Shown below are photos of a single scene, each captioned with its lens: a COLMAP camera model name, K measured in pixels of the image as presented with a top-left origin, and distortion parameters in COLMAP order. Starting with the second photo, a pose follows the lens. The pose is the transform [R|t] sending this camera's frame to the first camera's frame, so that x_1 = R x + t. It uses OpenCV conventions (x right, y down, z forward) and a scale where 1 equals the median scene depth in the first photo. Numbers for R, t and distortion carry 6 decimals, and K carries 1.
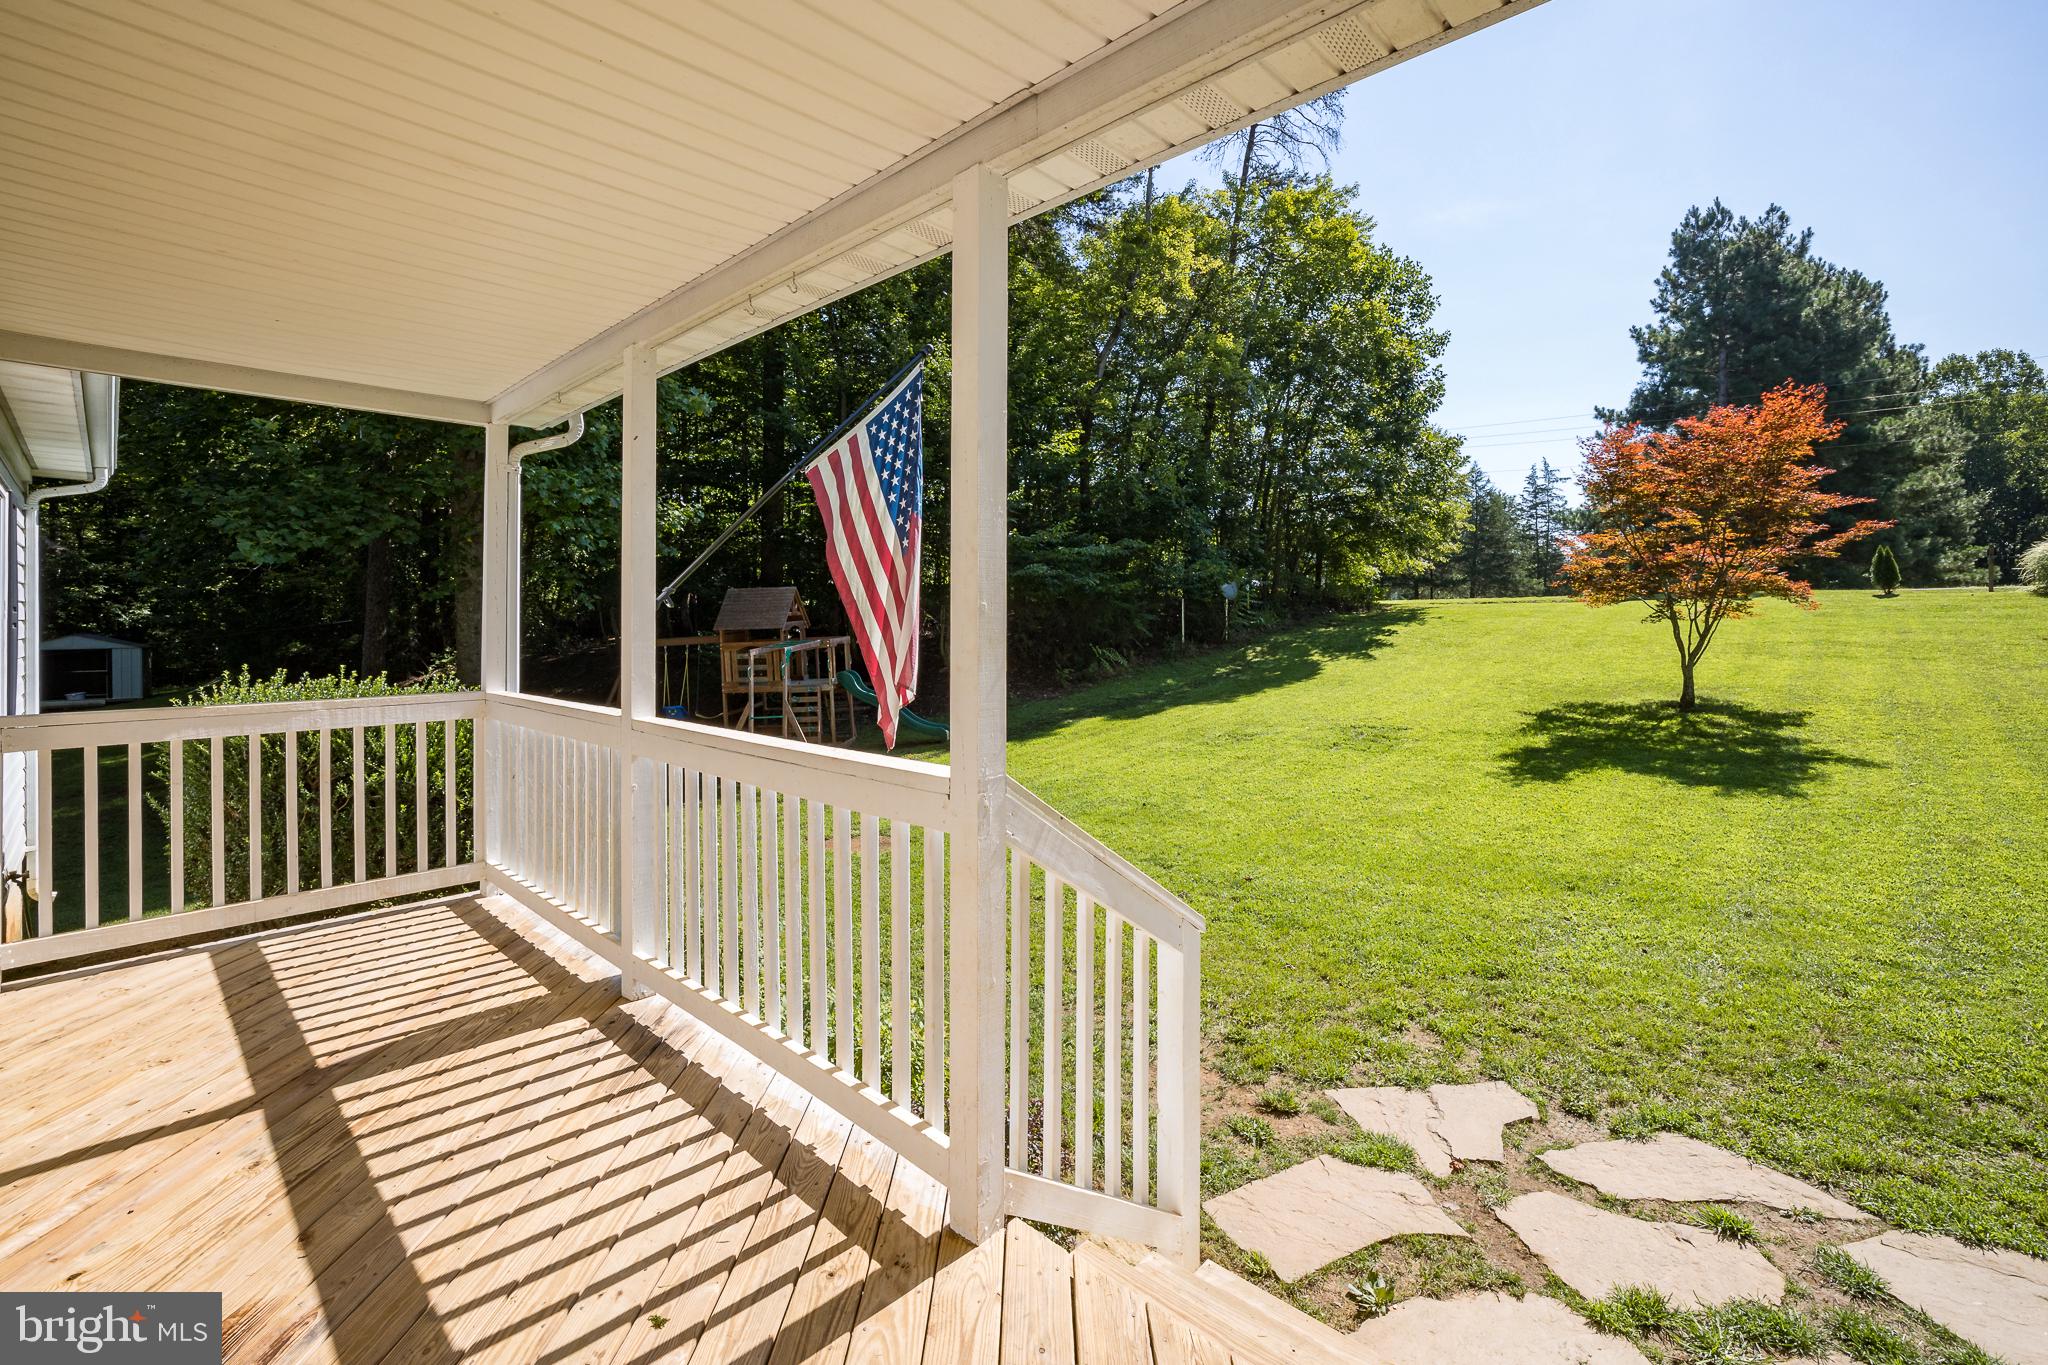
lens RADIAL K [[911.1, 0, 1039.0], [0, 911.1, 631.0], [0, 0, 1]] dist [-0.034017, 0.007129]
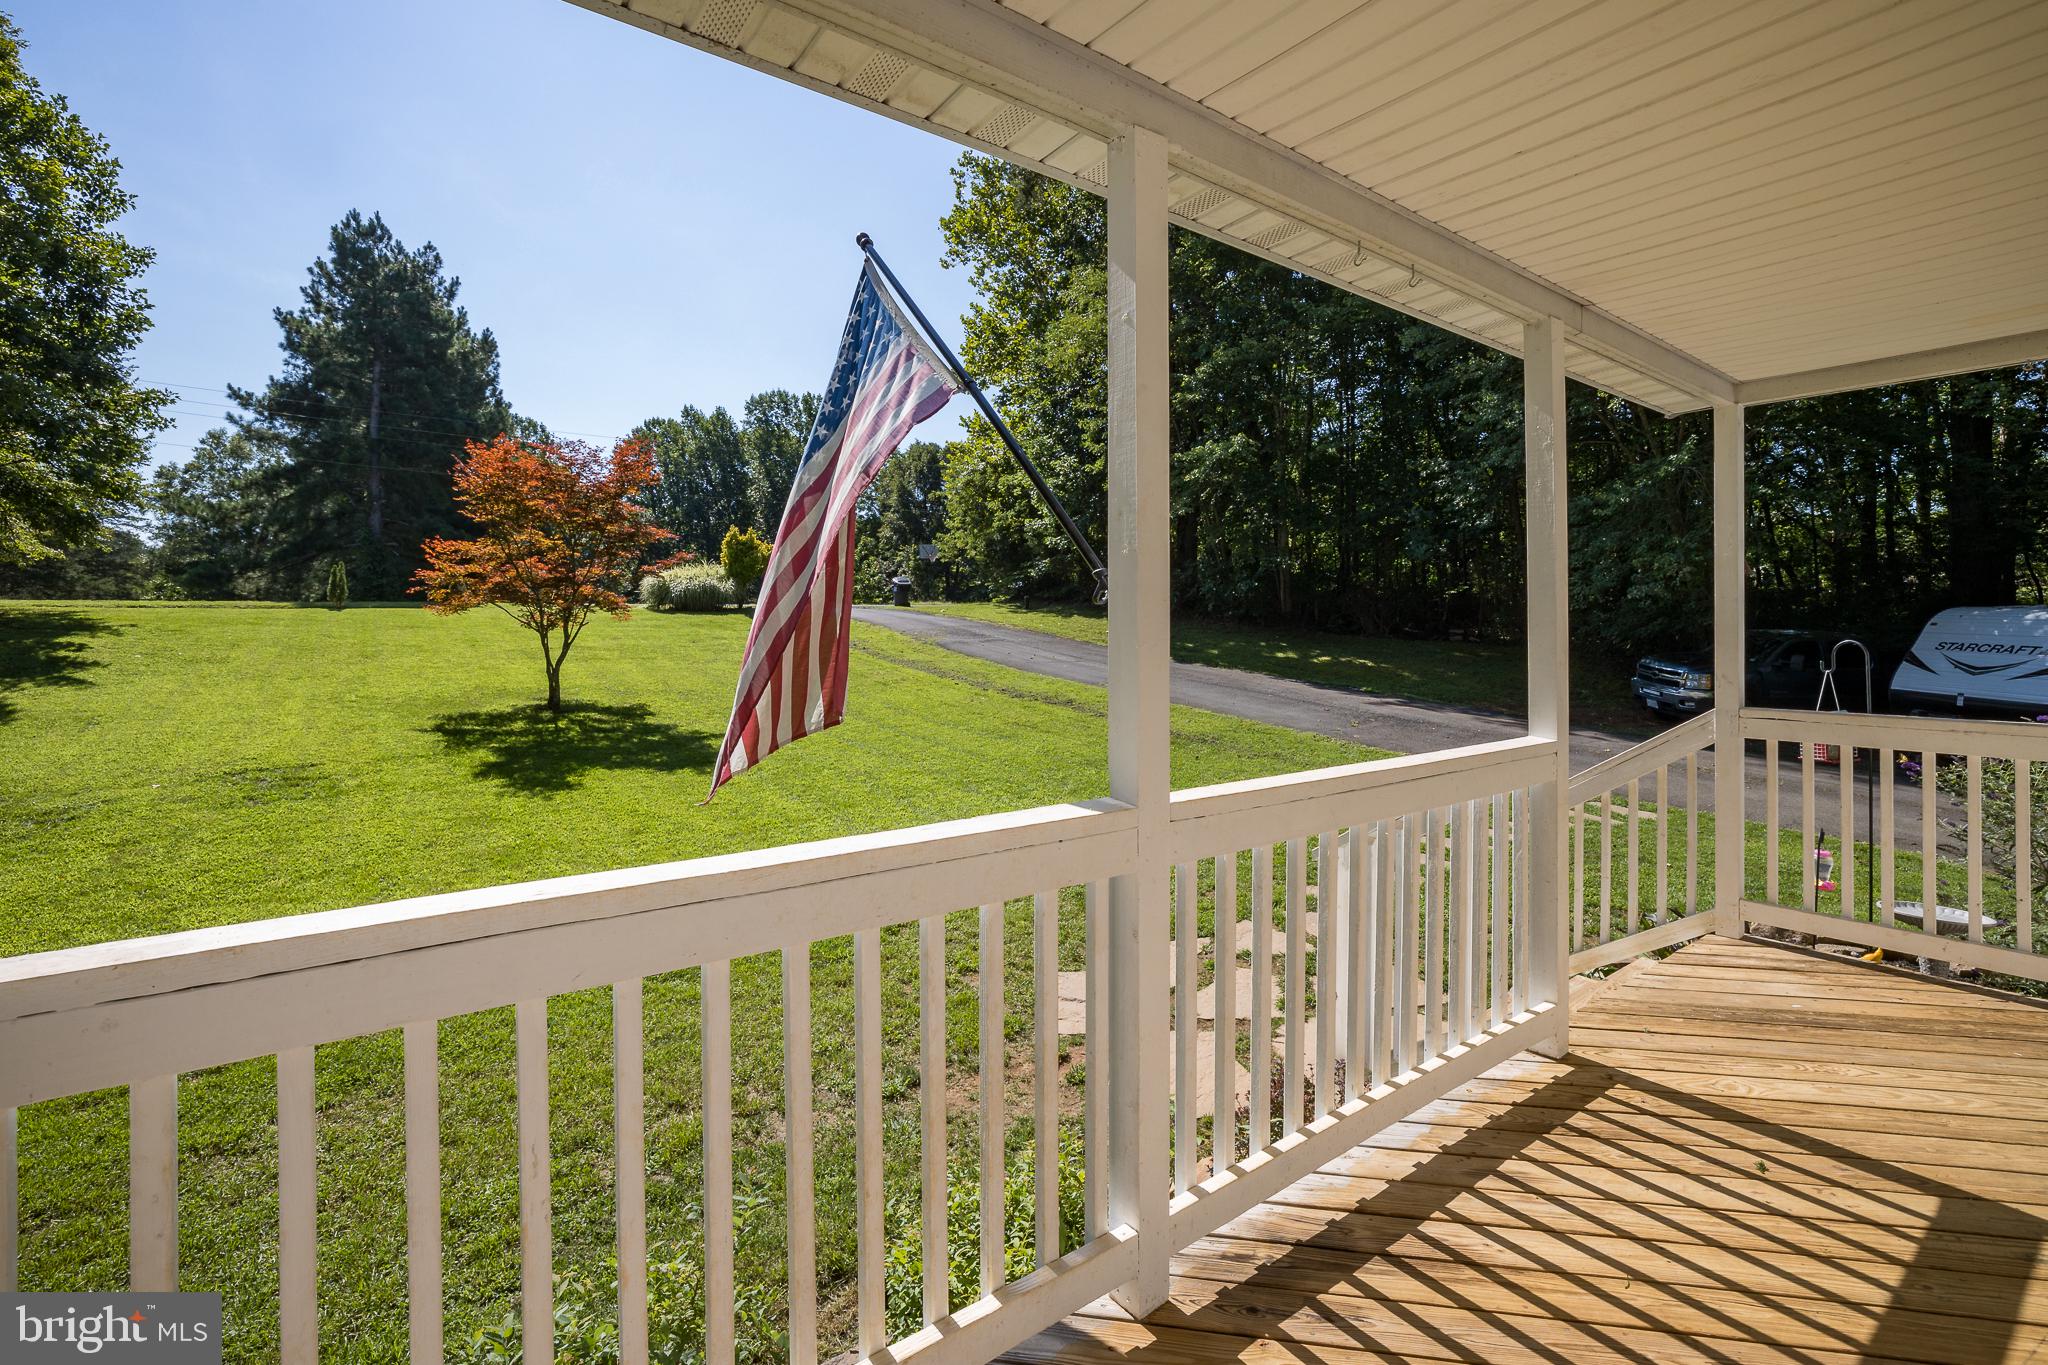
lens RADIAL K [[911.1, 0, 1036.0], [0, 911.1, 617.9], [0, 0, 1]] dist [-0.034017, 0.007129]
pose [[0.167712, 0.016365, 0.985700, -0.105994], [0.009182, 0.999793, -0.018161, -0.000667], [-0.985793, 0.012097, 0.167527, 0.101629]]
